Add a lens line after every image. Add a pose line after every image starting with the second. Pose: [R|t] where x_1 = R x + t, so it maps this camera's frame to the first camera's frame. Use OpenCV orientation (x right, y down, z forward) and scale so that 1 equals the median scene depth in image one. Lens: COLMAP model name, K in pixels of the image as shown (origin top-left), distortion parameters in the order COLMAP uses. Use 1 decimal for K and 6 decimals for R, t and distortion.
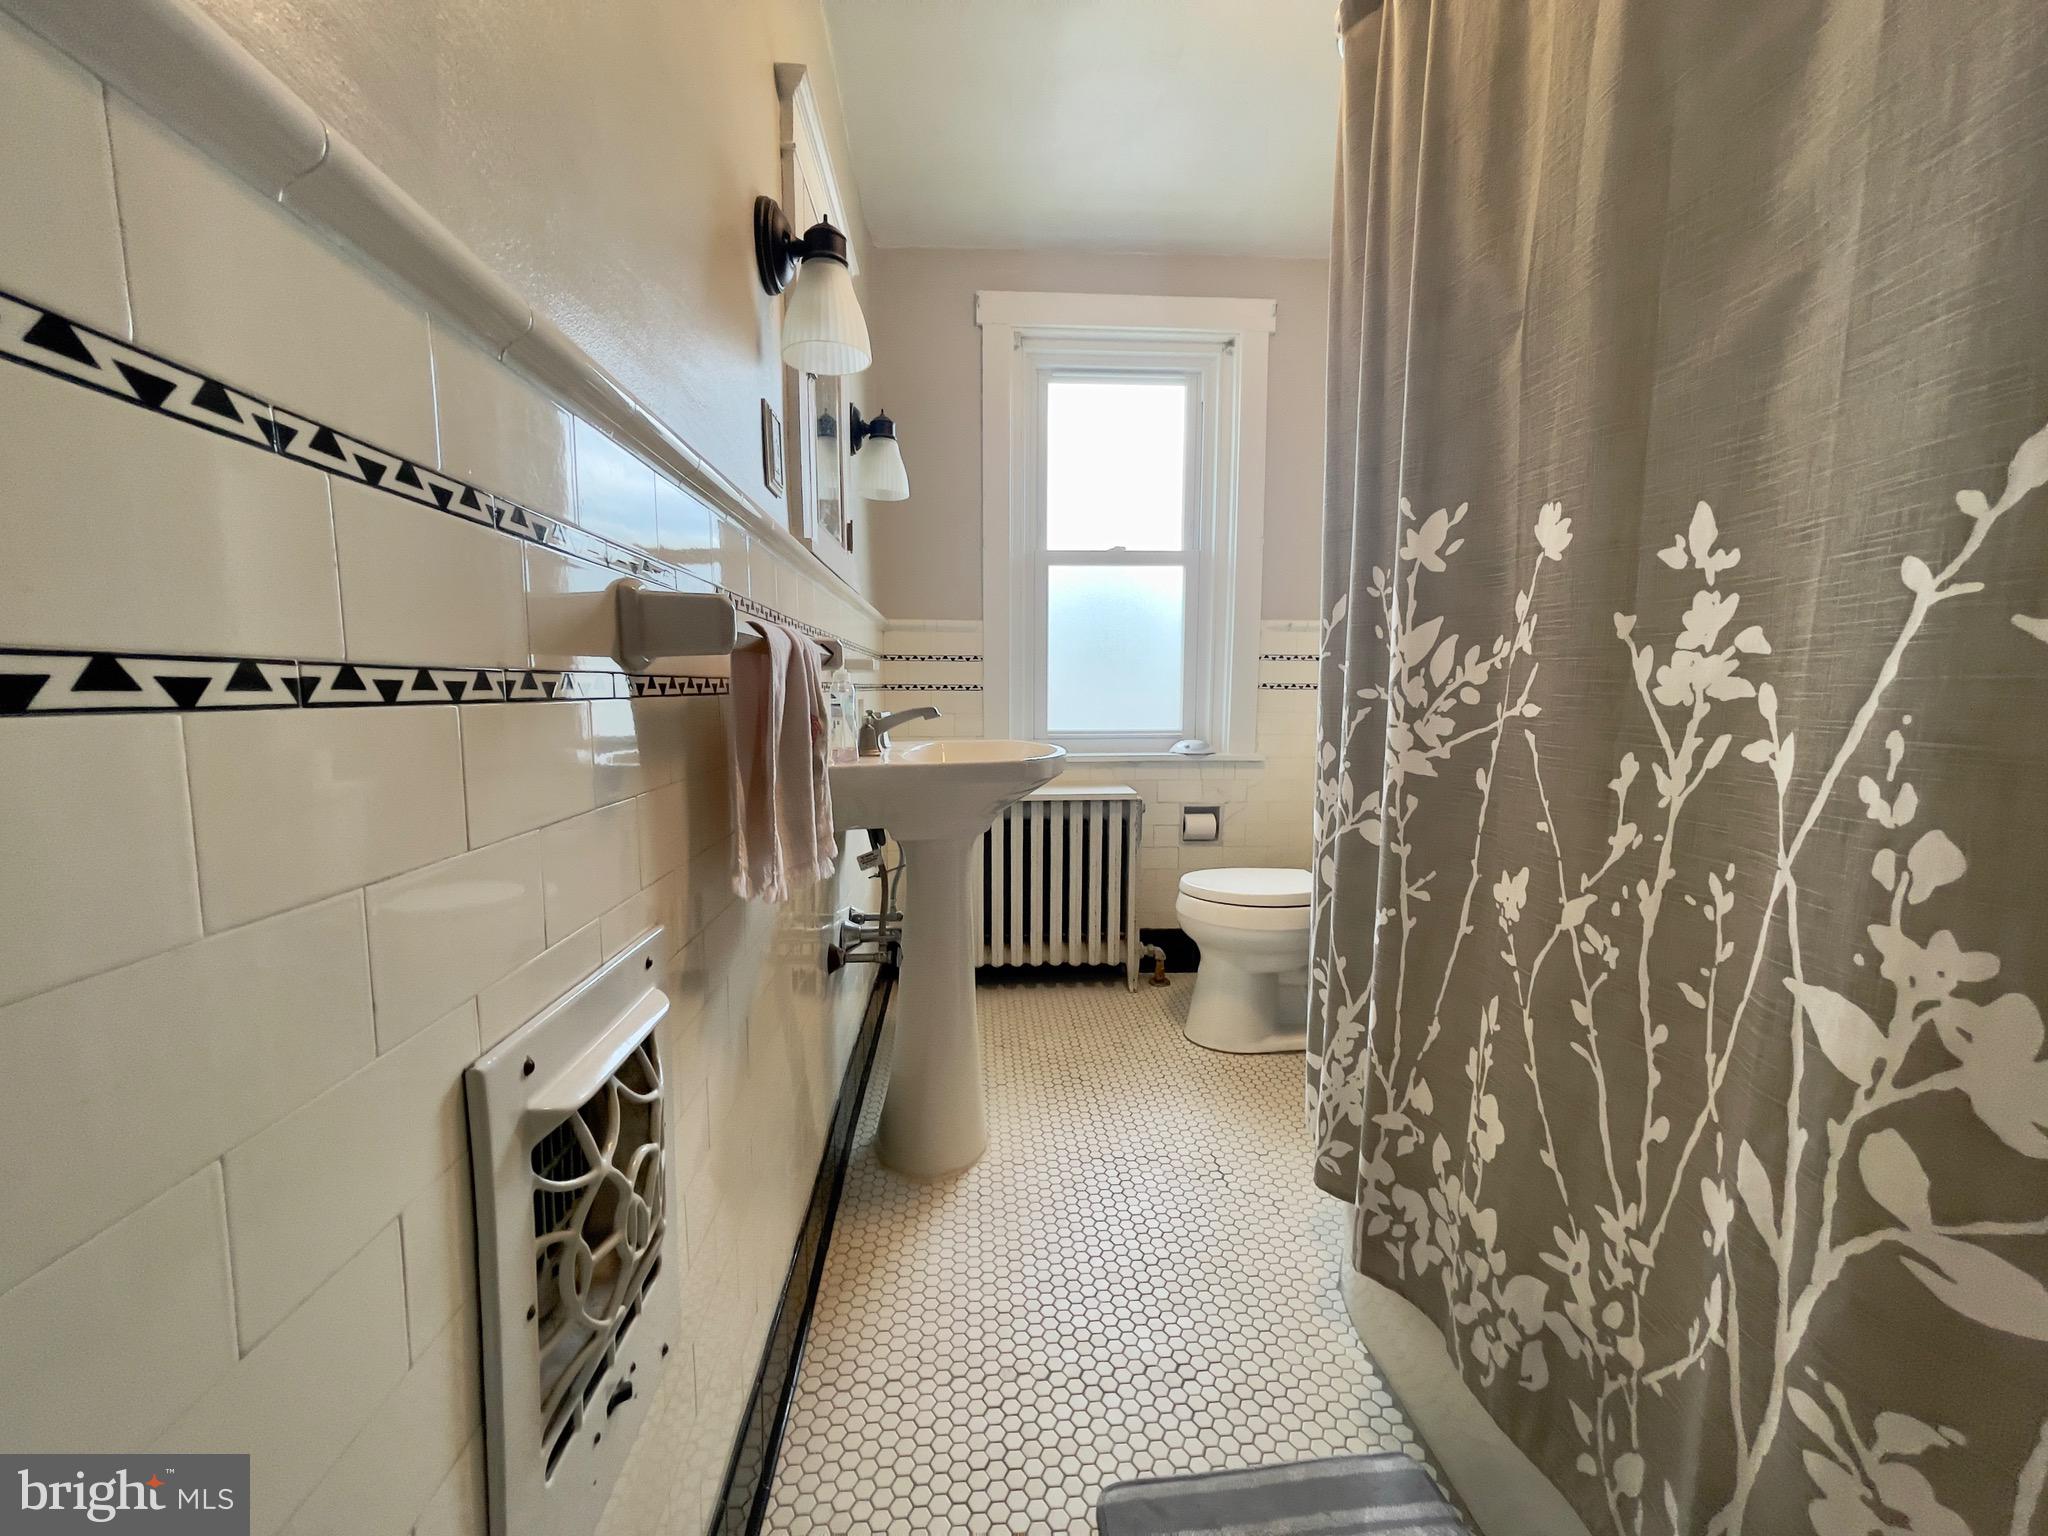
lens RADIAL K [[812.0, 0, 1027.5], [0, 812.0, 770.3], [0, 0, 1]] dist [-0.002082, 0.005615]
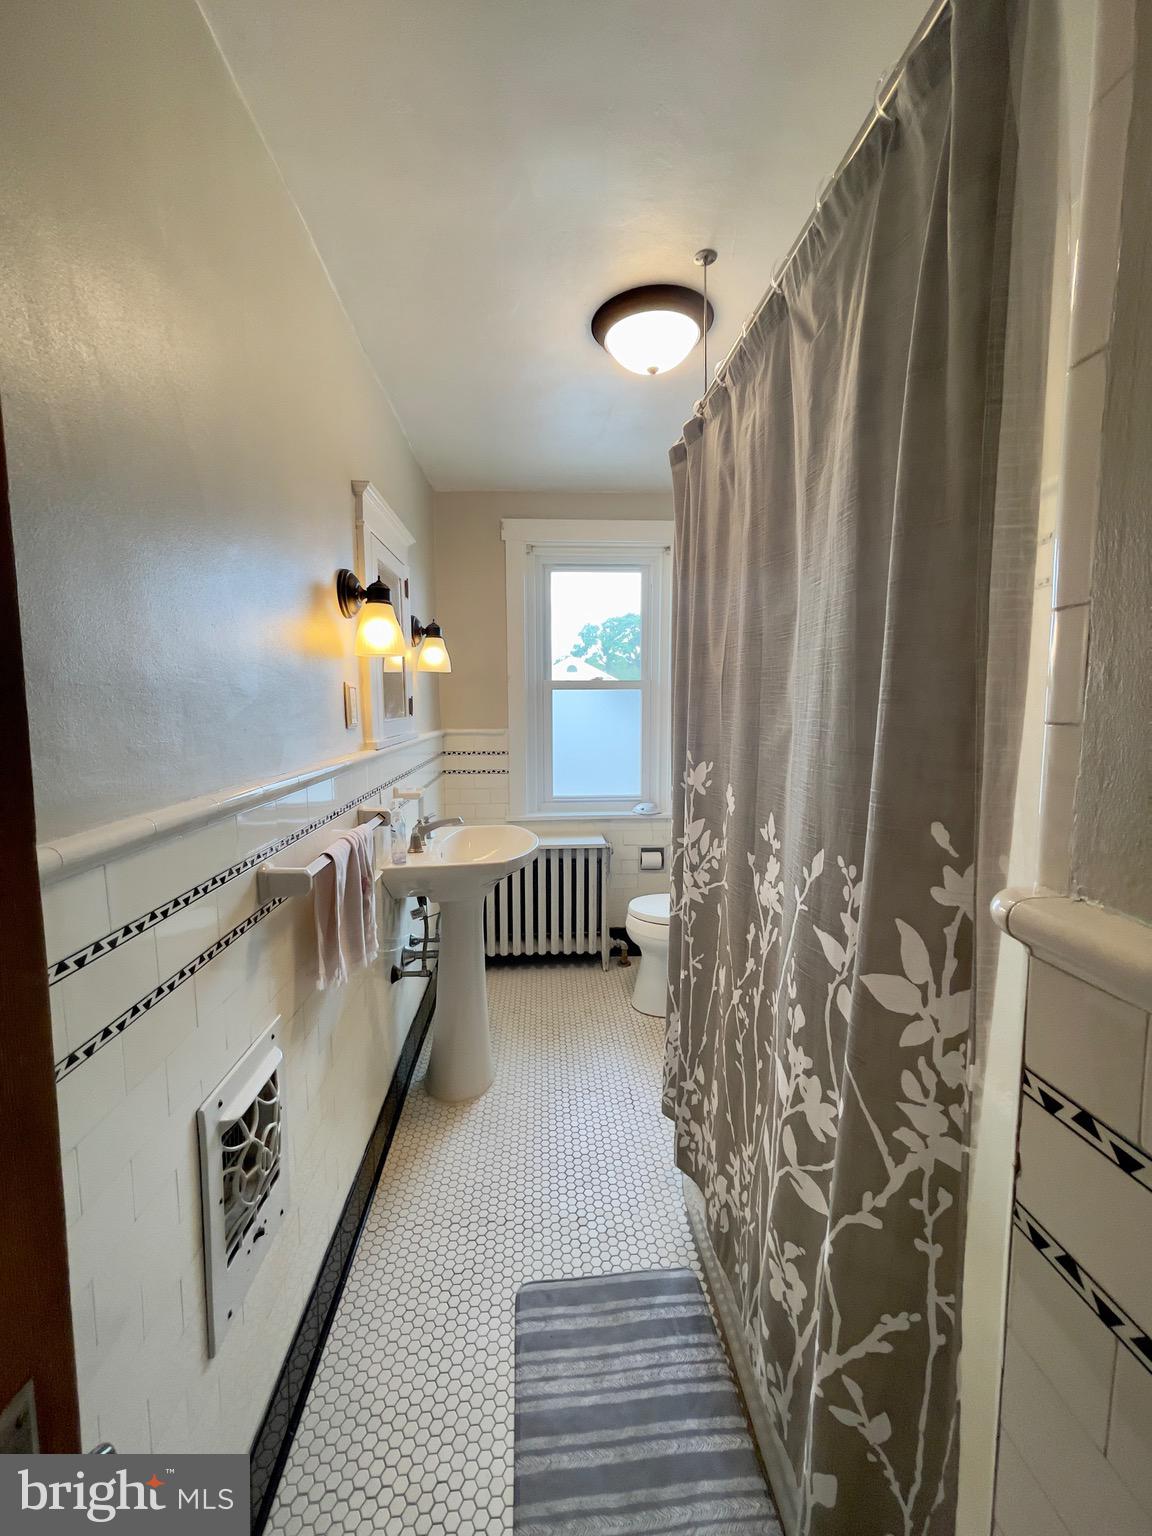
lens RADIAL K [[609.0, 0, 576.0], [0, 609.0, 768.0], [0, 0, 1]] dist [-0.002082, 0.005615]
pose [[0.999951, 0.000965, -0.009814, 0.205729], [-0.000919, 0.999988, 0.004717, -0.278980], [0.009818, -0.004708, 0.999941, -0.355681]]
